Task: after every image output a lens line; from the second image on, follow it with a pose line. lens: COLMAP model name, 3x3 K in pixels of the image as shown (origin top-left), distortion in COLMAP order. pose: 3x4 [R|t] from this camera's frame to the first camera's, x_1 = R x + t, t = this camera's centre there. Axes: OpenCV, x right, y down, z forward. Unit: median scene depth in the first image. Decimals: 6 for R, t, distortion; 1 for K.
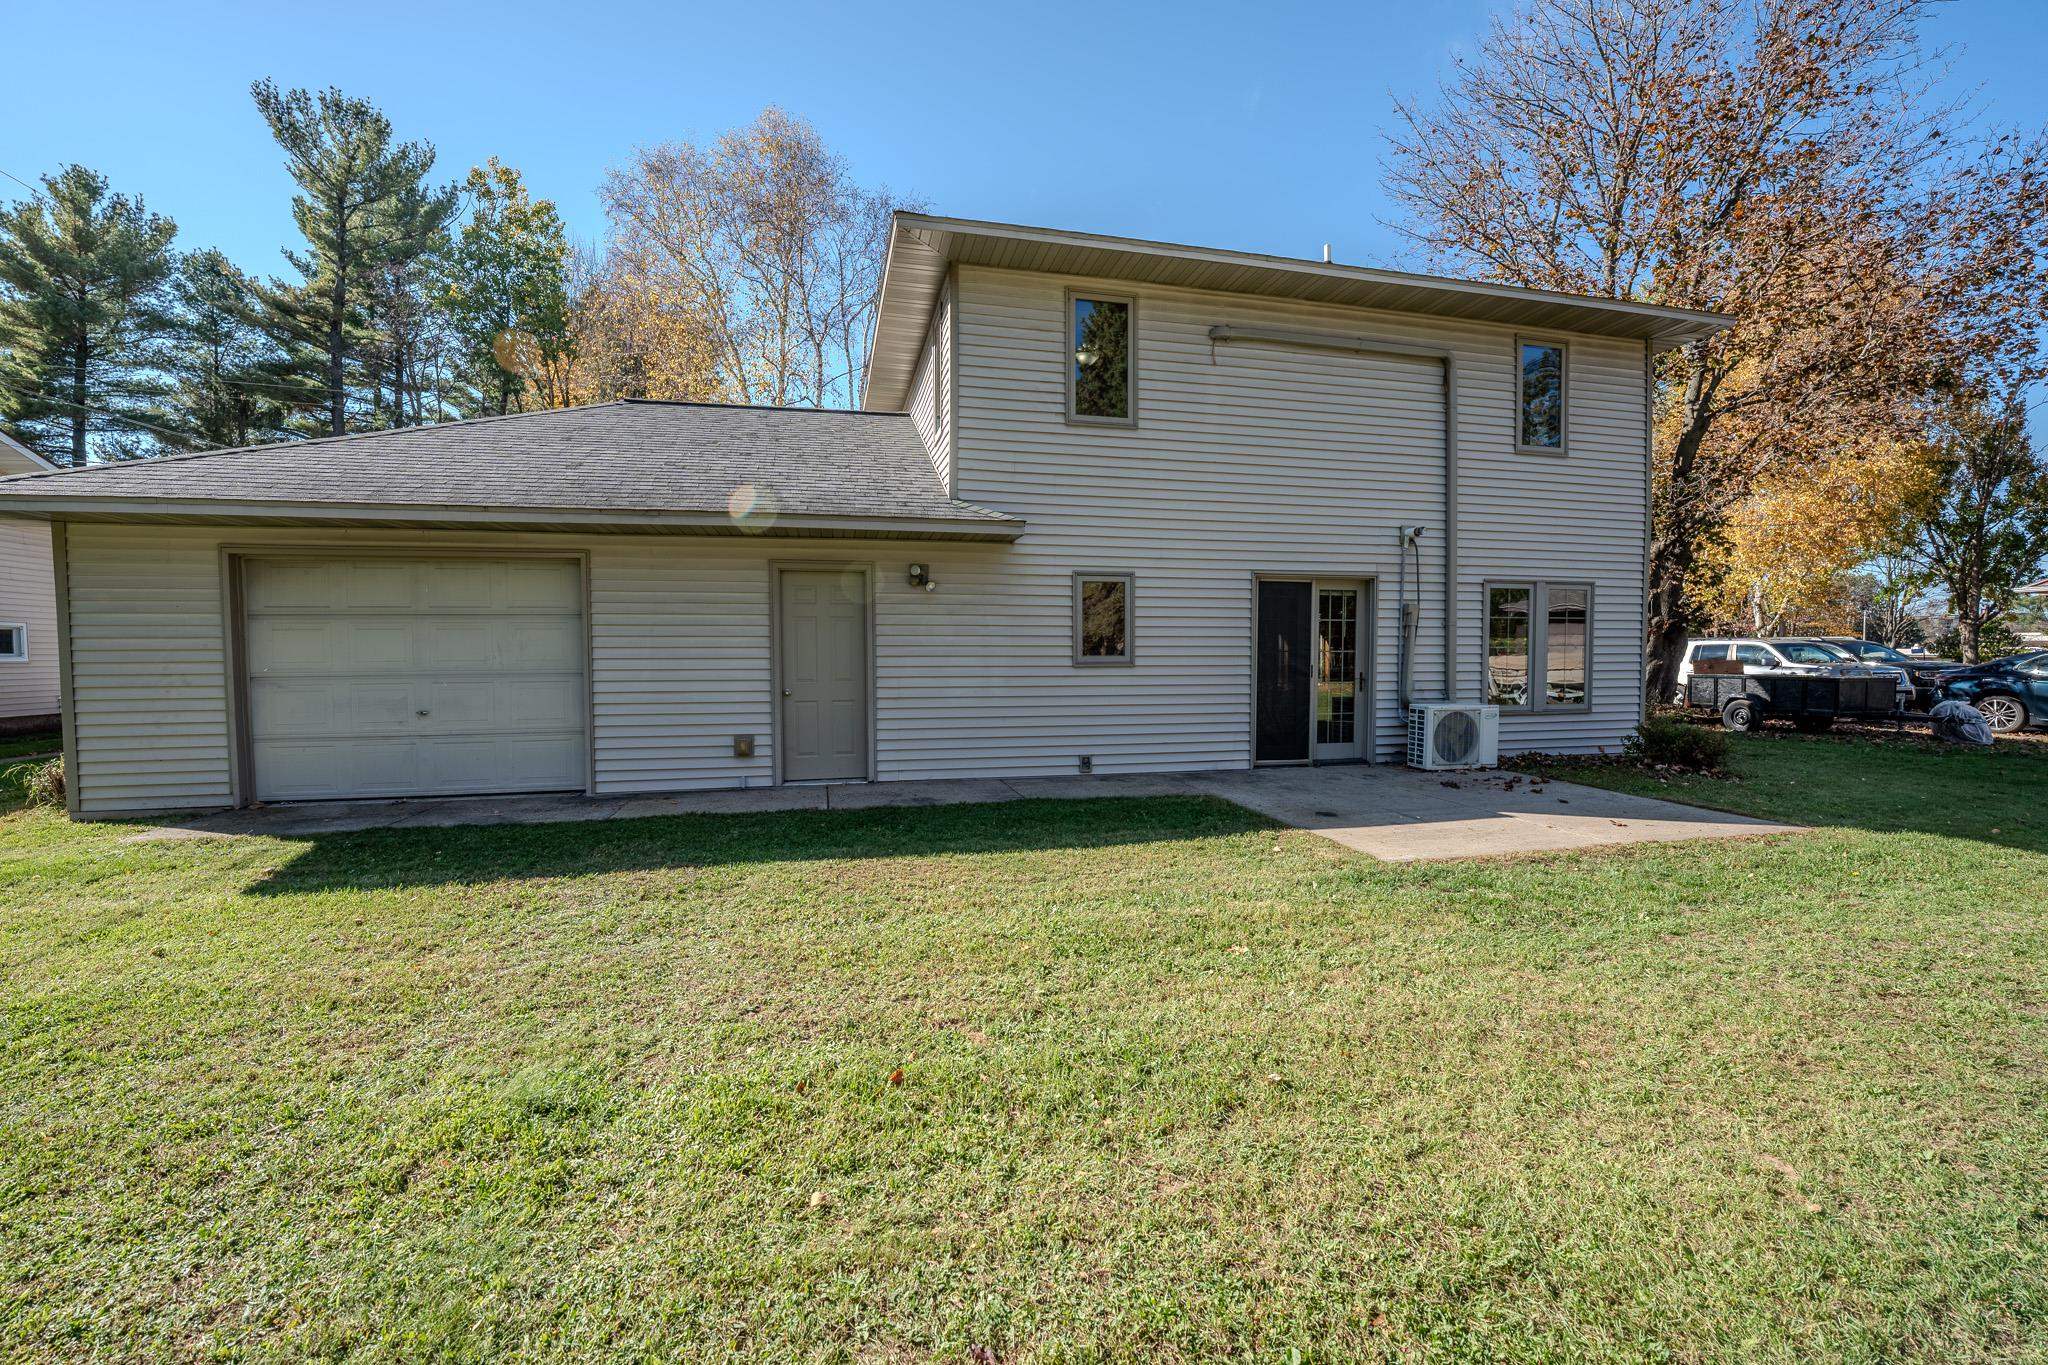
lens RADIAL K [[838.6, 0, 1019.5], [0, 838.6, 674.5], [0, 0, 1]] dist [-0.031435, 0.003269]
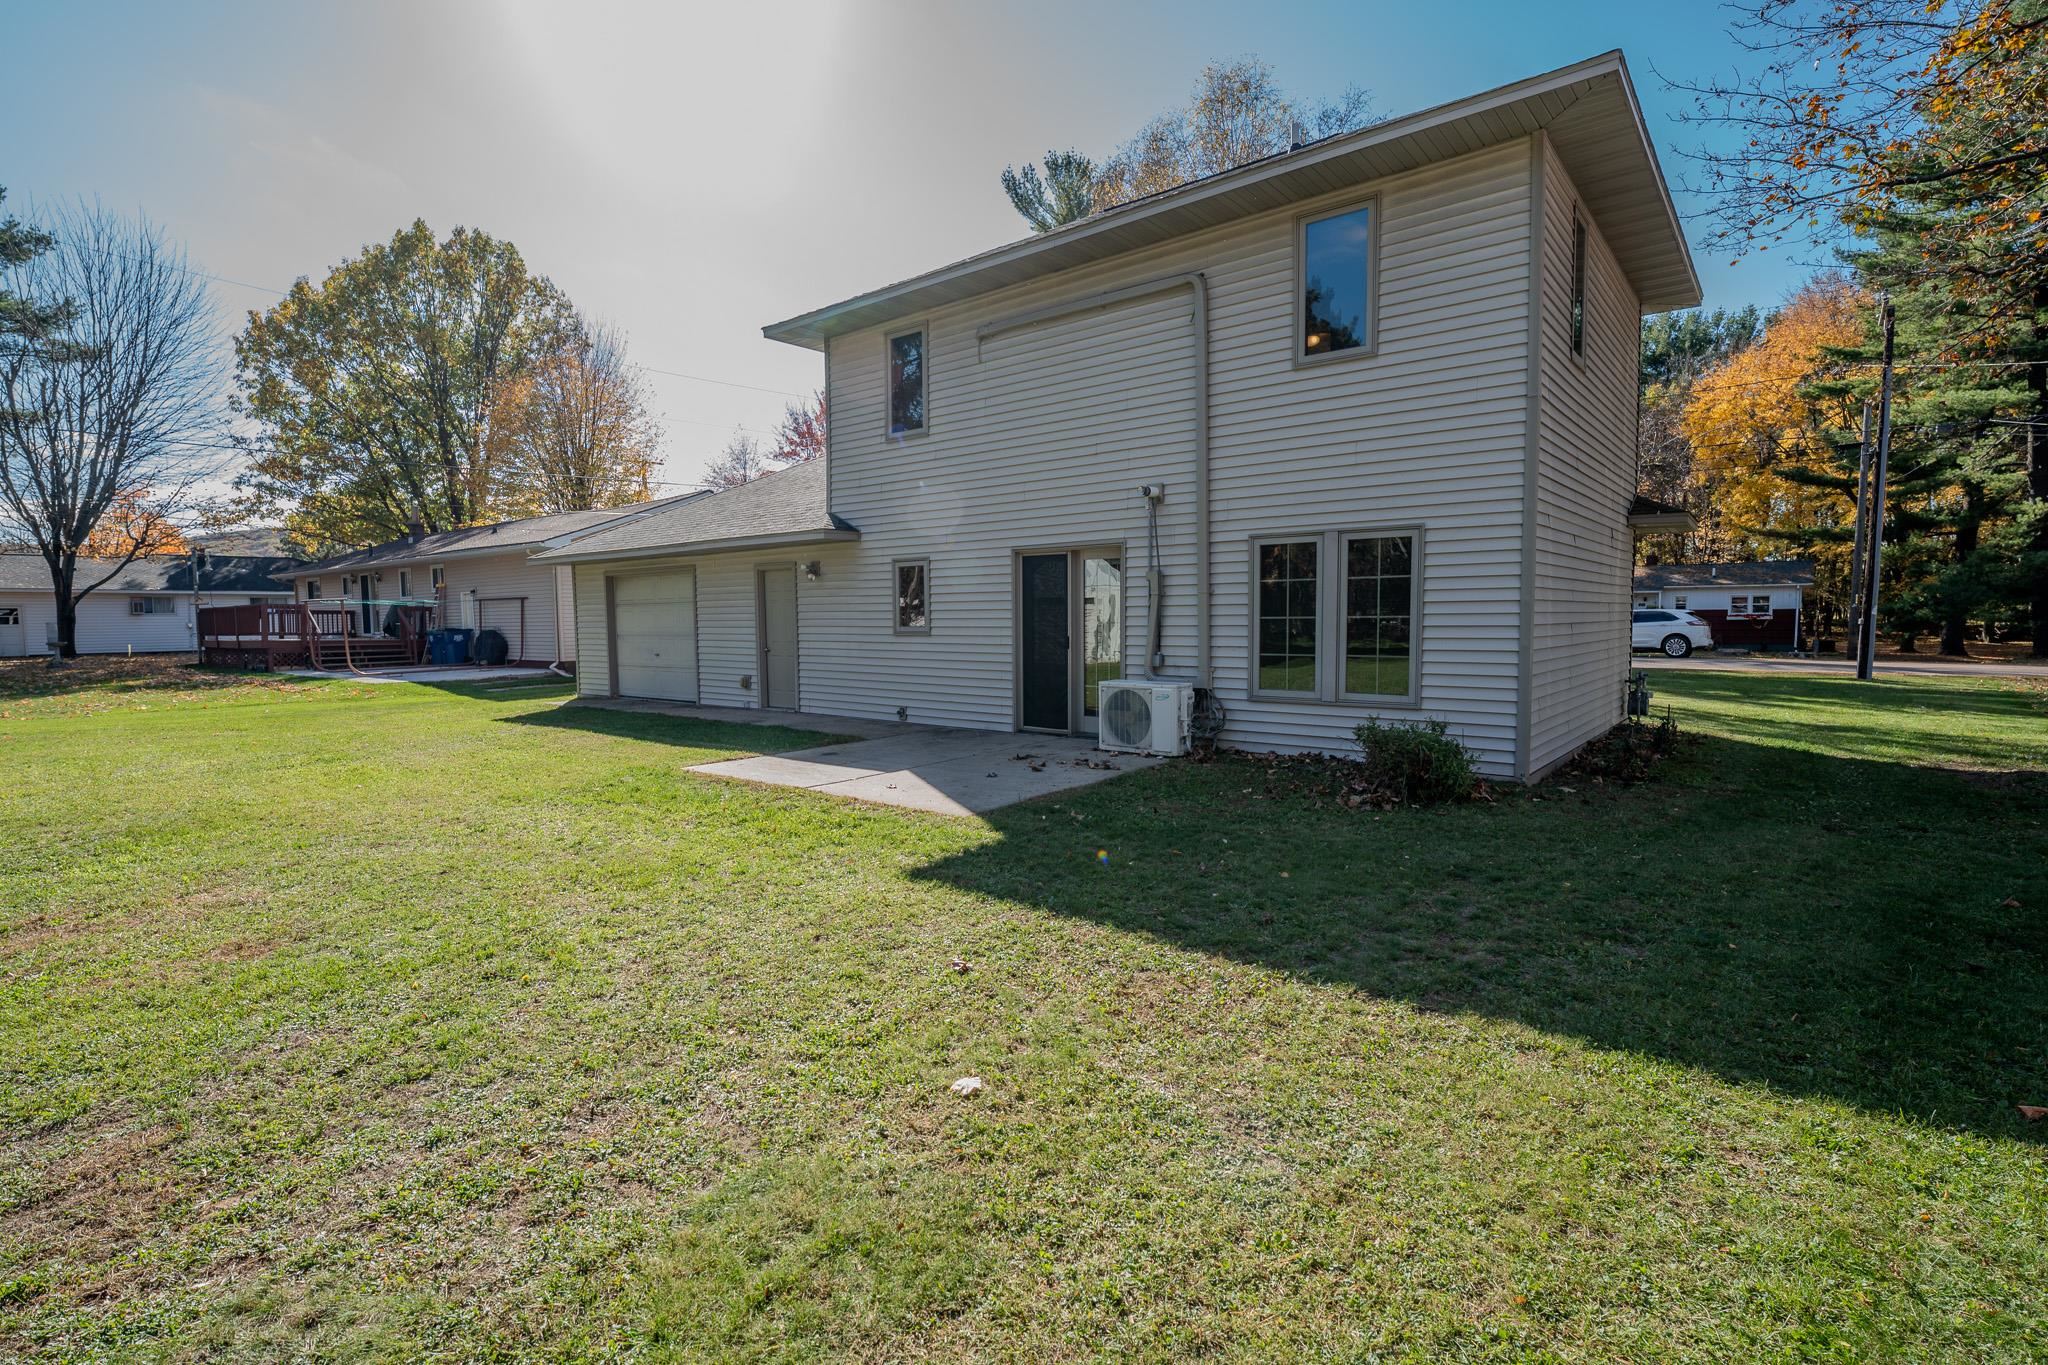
lens RADIAL K [[990.1, 0, 1013.0], [0, 990.1, 694.7], [0, 0, 1]] dist [0.000789, -0.000014]
pose [[0.600522, 0.059311, -0.797405, 1.348951], [-0.022841, 0.998111, 0.057039, -0.008611], [0.799282, -0.016040, 0.600743, 0.244554]]
